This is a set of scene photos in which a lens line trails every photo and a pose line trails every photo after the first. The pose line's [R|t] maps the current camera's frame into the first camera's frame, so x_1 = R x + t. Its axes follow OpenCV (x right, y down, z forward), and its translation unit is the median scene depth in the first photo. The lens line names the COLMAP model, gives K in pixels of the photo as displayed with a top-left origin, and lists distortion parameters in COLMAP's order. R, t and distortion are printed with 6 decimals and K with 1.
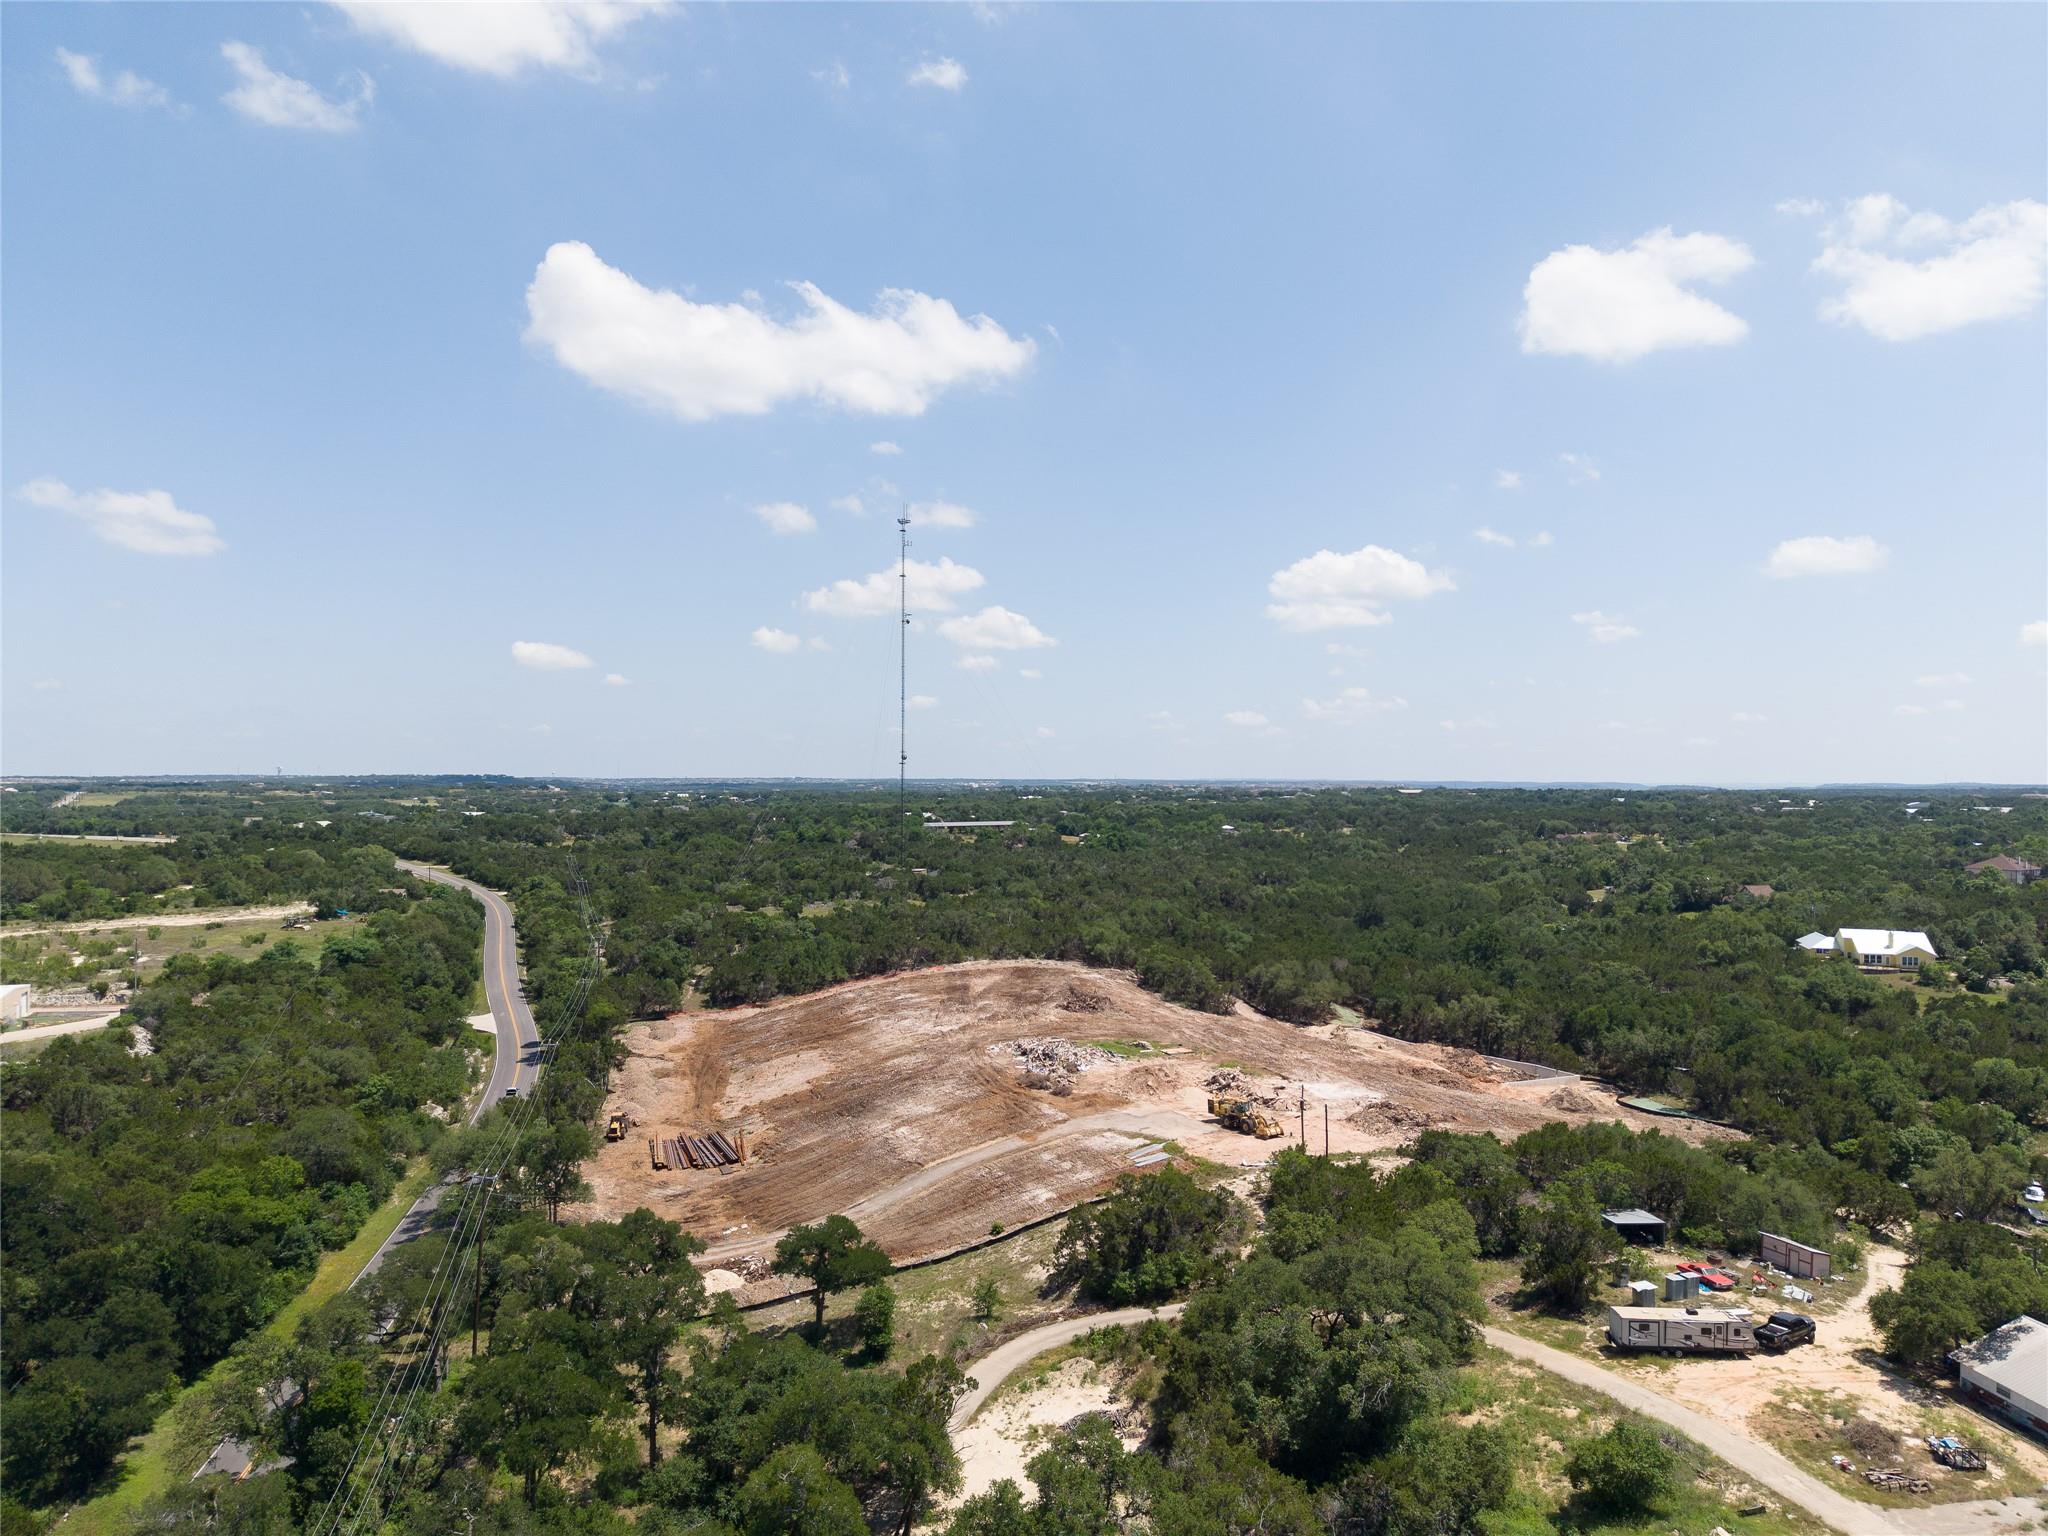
lens RADIAL K [[1463.3, 0, 923.0], [0, 1463.3, 761.1], [0, 0, 1]] dist [0.044612, -0.004922]
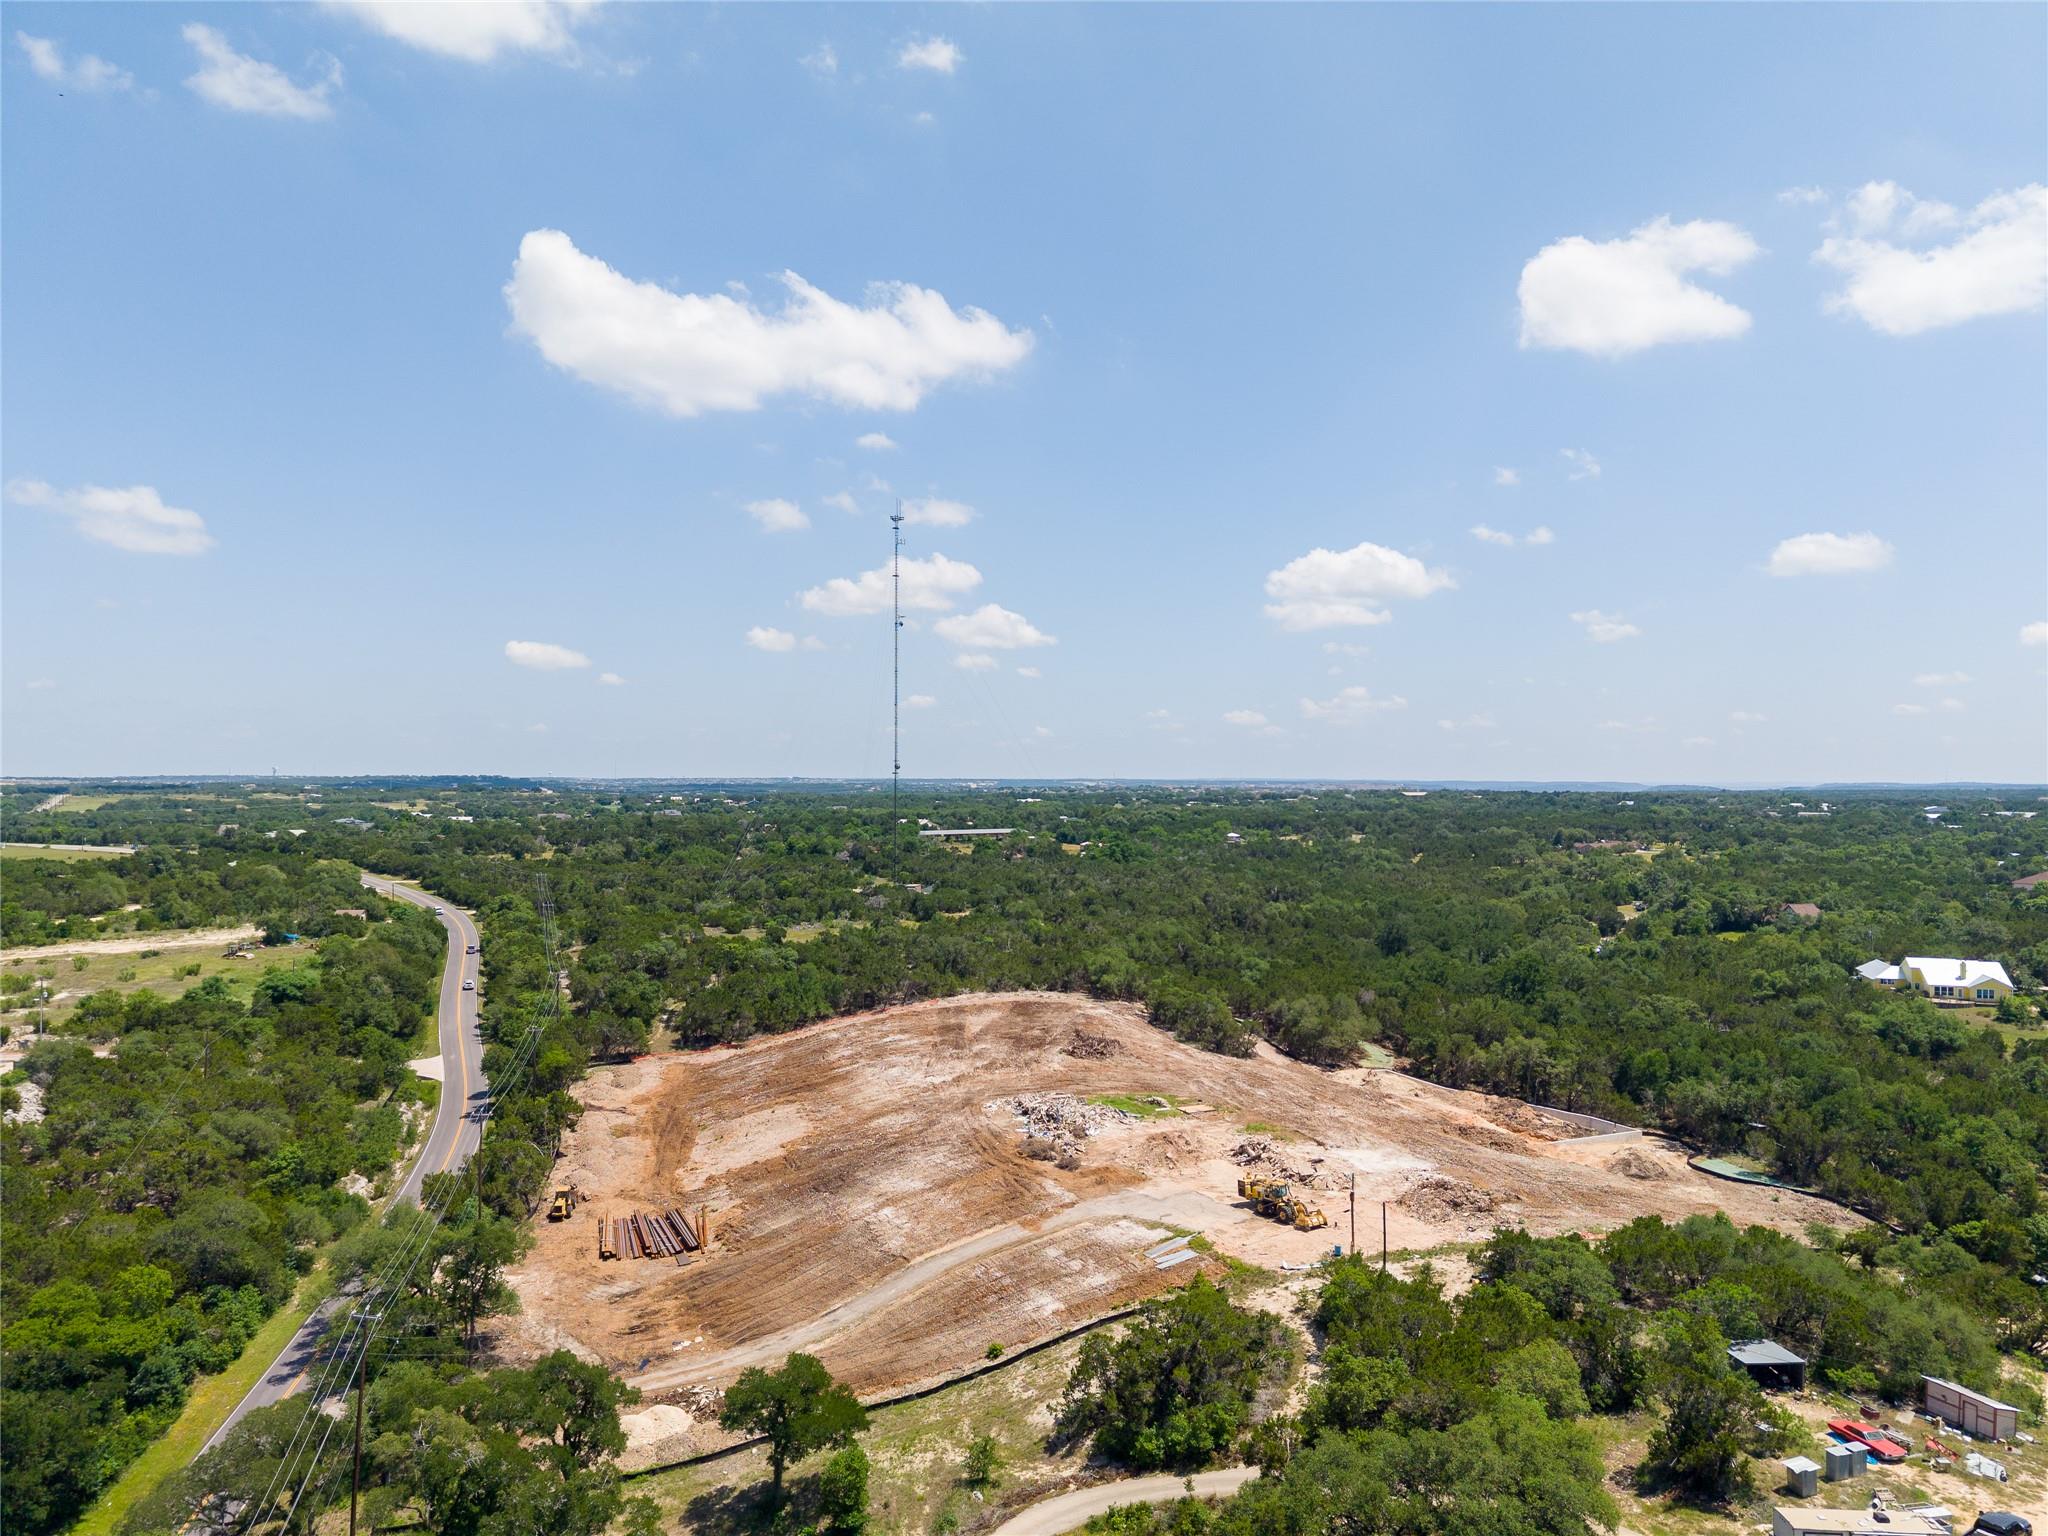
lens RADIAL K [[1417.5, 0, 1020.5], [0, 1417.5, 771.1], [0, 0, 1]] dist [0.029103, -0.002479]
pose [[0.997676, -0.010875, 0.067265, 0.008856], [0.010073, 0.999874, 0.012247, -0.015001], [-0.067390, -0.011541, 0.997660, 0.121559]]
